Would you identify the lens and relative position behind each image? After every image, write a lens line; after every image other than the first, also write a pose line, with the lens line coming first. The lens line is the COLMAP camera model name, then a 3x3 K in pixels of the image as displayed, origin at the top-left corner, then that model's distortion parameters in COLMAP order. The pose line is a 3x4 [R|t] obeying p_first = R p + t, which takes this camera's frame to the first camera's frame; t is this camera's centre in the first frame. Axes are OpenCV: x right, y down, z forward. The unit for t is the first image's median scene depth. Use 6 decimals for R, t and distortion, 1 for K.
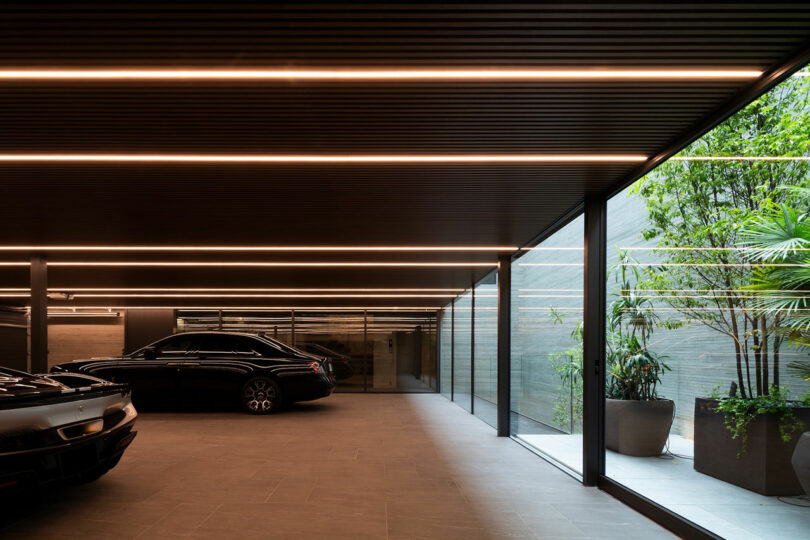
lens RADIAL K [[354.7, 0, 405.0], [0, 354.7, 270.0], [0, 0, 1]] dist [0.000507, 0.000147]
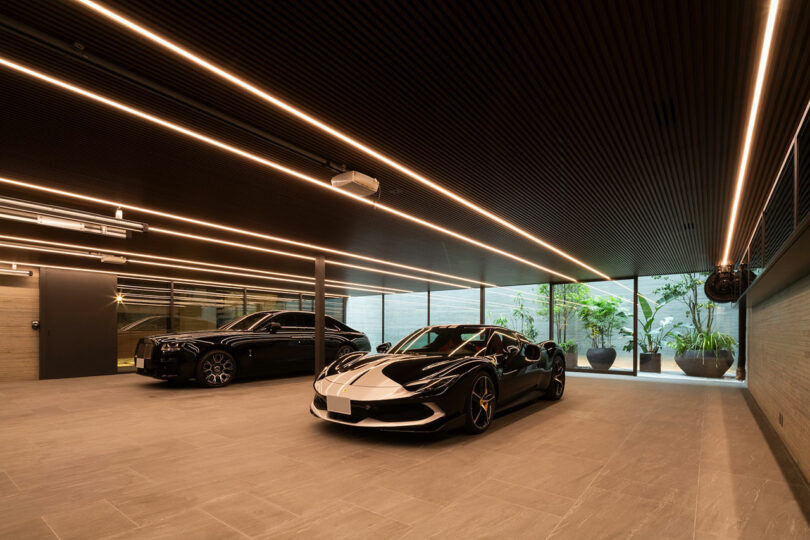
lens RADIAL K [[354.7, 0, 405.0], [0, 354.7, 270.0], [0, 0, 1]] dist [0.000507, 0.000147]
pose [[0.698332, 0.130773, 0.703727, -0.785464], [-0.173040, 0.984850, -0.011301, -0.009729], [-0.694543, -0.113881, 0.710381, -0.070516]]
